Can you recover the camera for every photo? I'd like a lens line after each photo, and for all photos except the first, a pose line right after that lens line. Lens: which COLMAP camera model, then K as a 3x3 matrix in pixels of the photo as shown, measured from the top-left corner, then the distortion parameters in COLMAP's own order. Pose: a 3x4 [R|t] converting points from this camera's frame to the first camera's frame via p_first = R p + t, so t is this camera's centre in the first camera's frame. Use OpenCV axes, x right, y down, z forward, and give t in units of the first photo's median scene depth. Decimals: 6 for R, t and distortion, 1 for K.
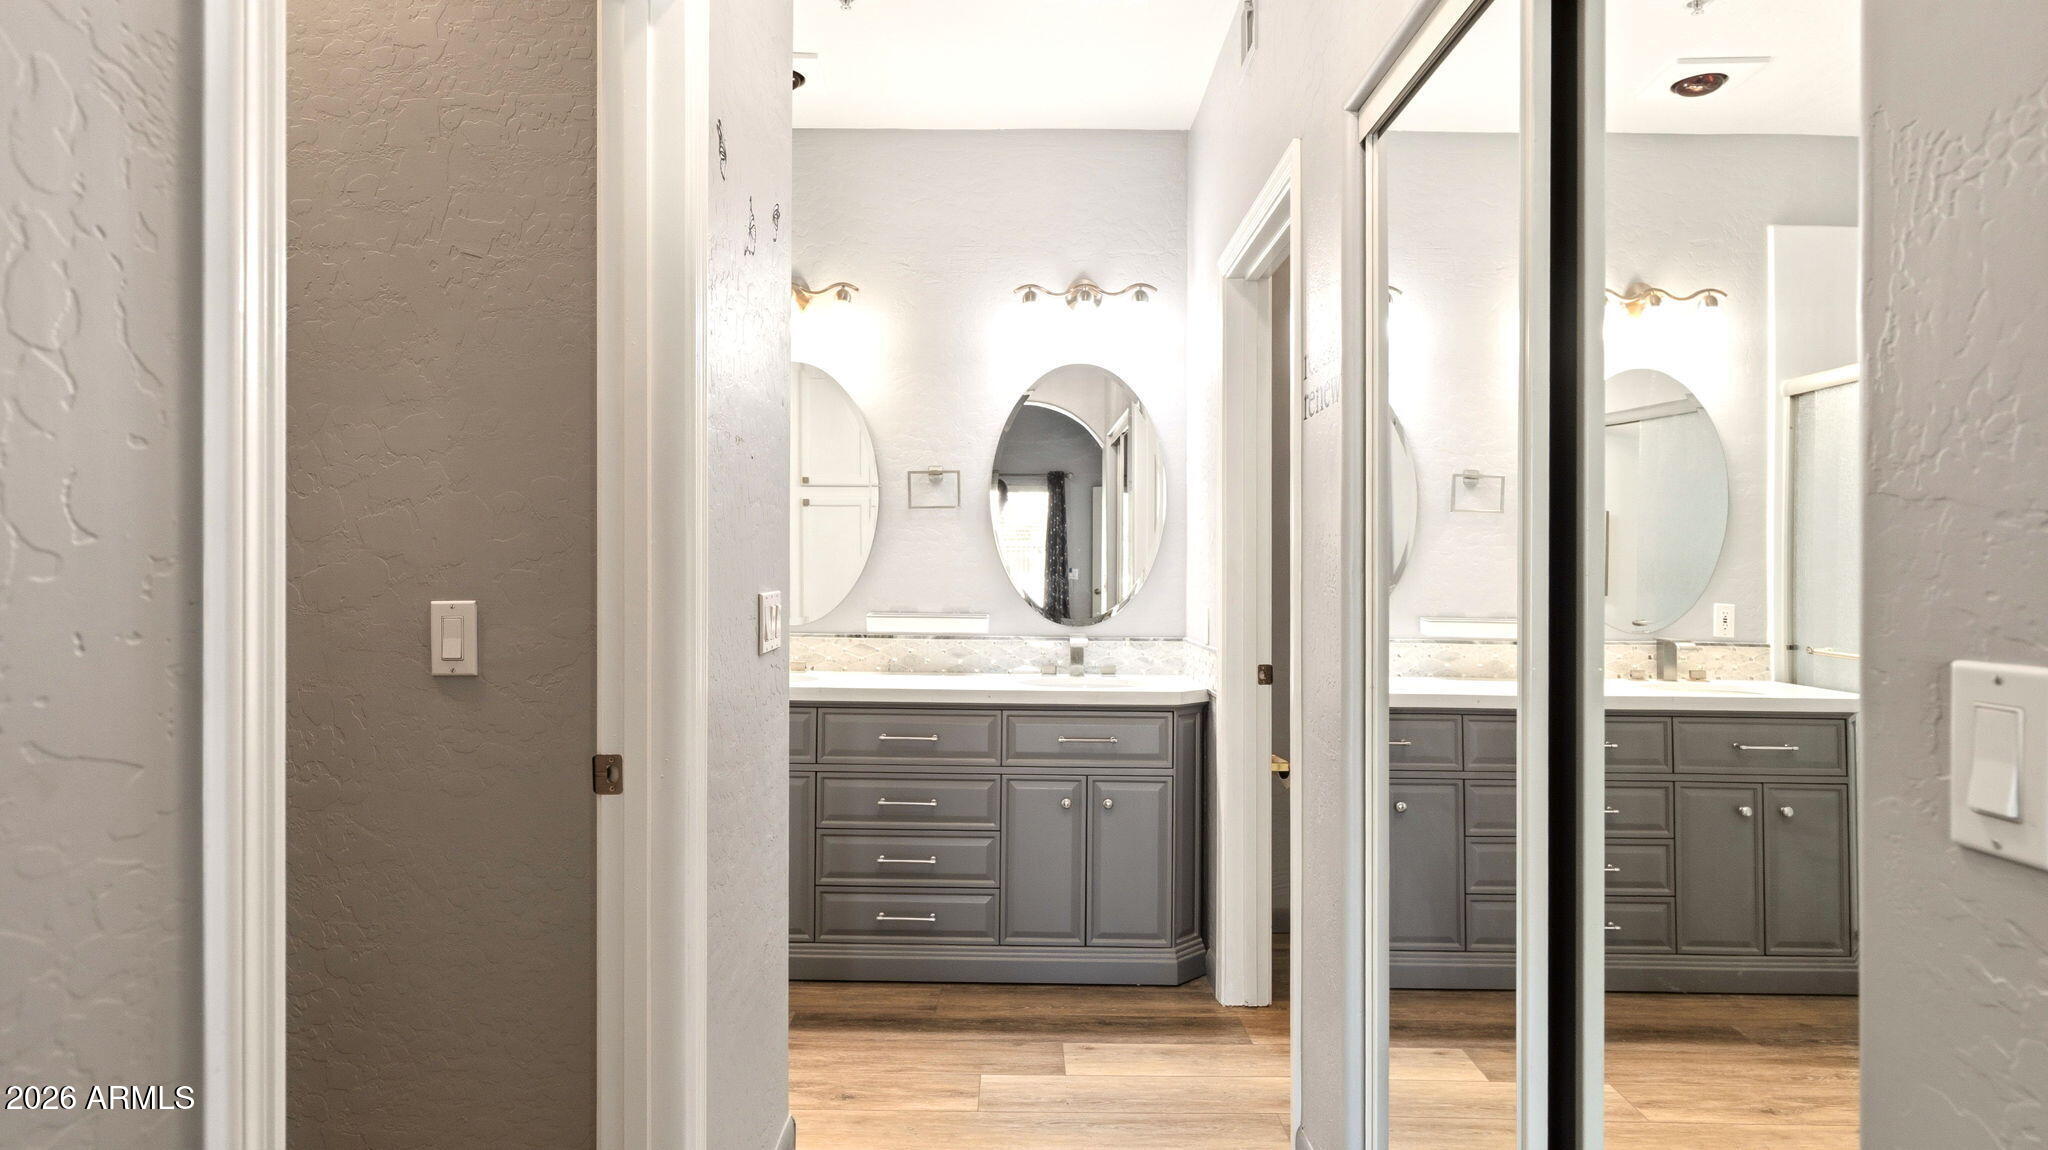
lens RADIAL K [[849.8, 0, 1022.8], [0, 849.8, 564.2], [0, 0, 1]] dist [-0.010322, 0.001264]
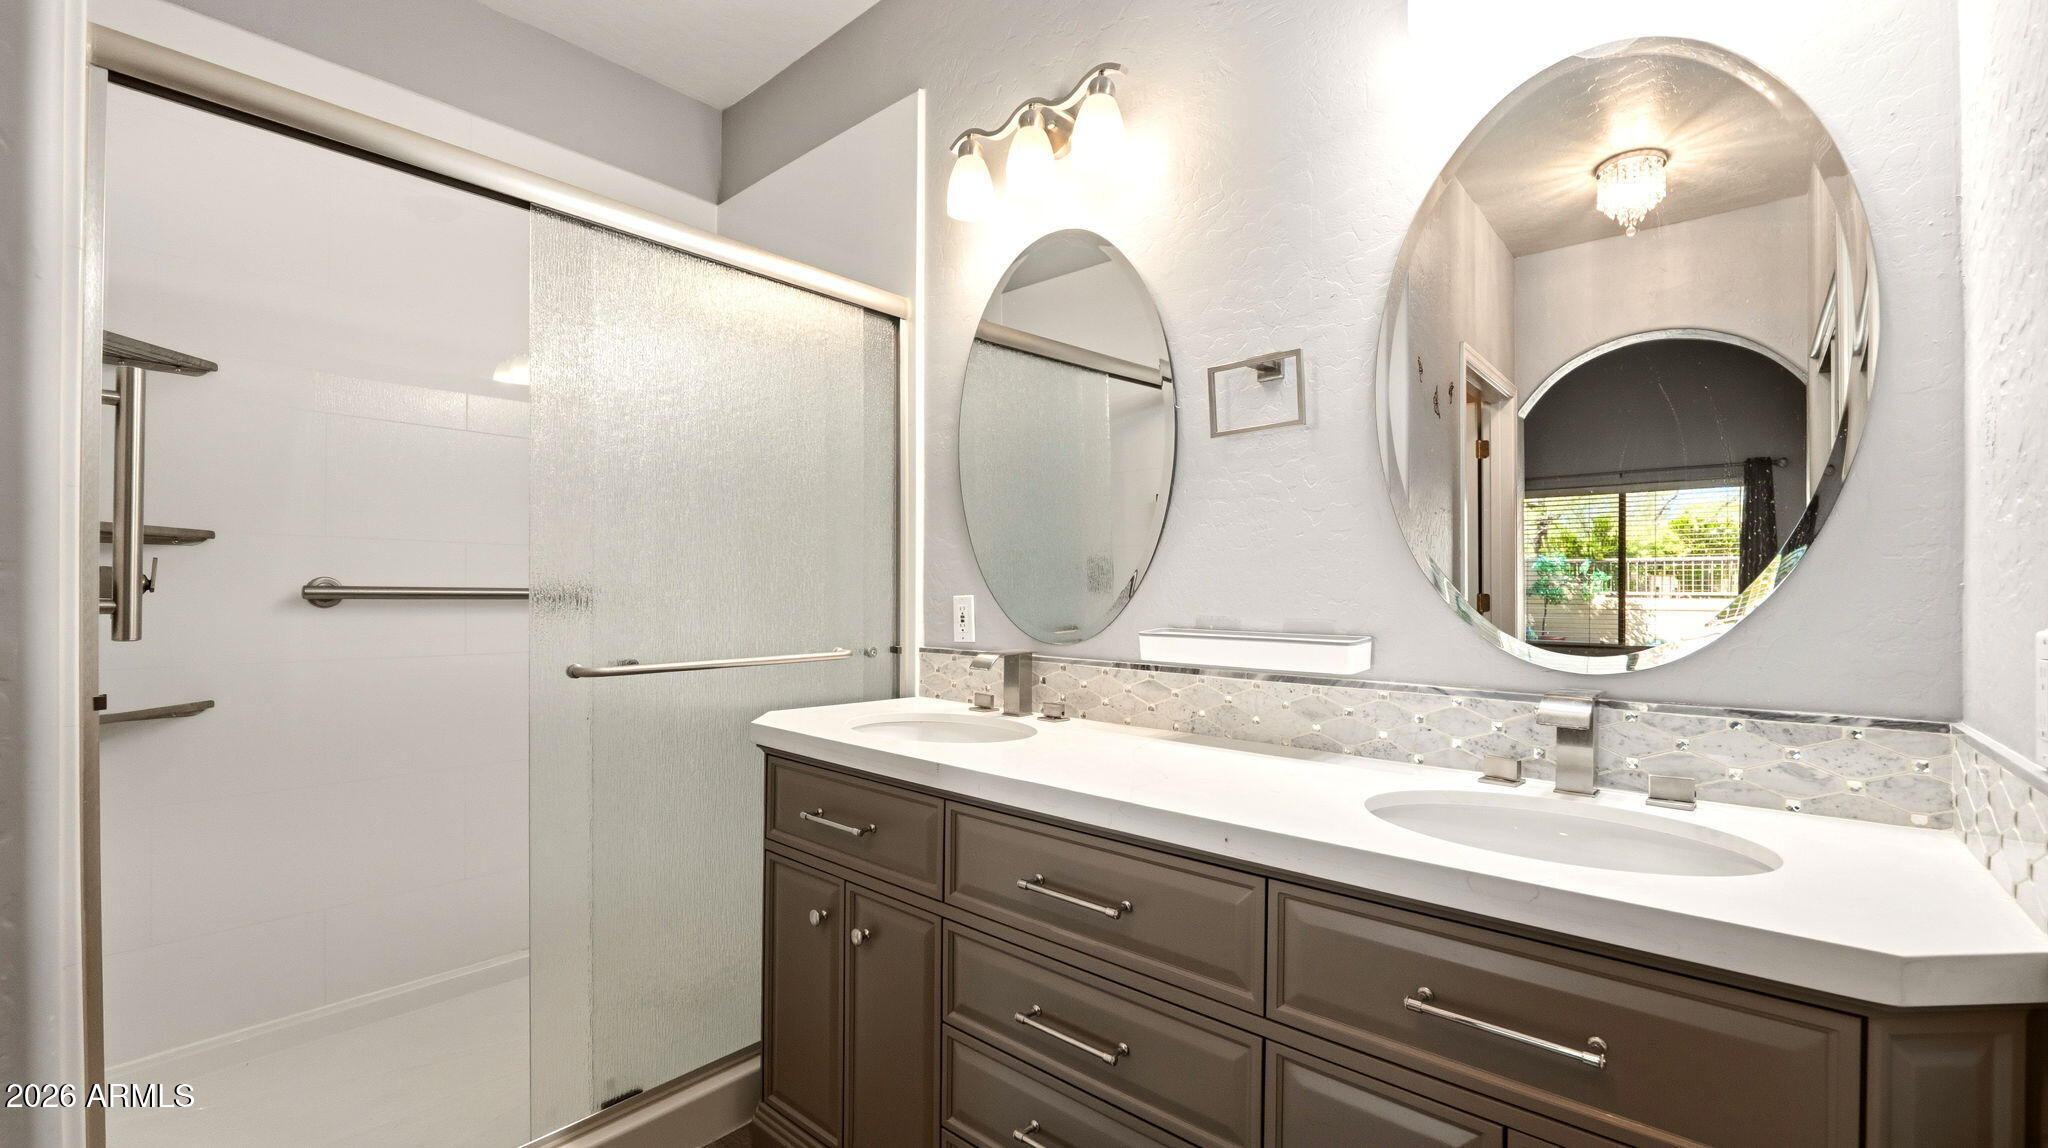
lens RADIAL K [[849.8, 0, 1024.7], [0, 849.8, 586.8], [0, 0, 1]] dist [-0.010322, 0.001264]
pose [[0.778561, -0.003646, -0.627558, 0.109762], [0.005809, 0.999982, 0.001398, 0.028019], [0.627542, -0.004734, 0.778568, 0.493690]]
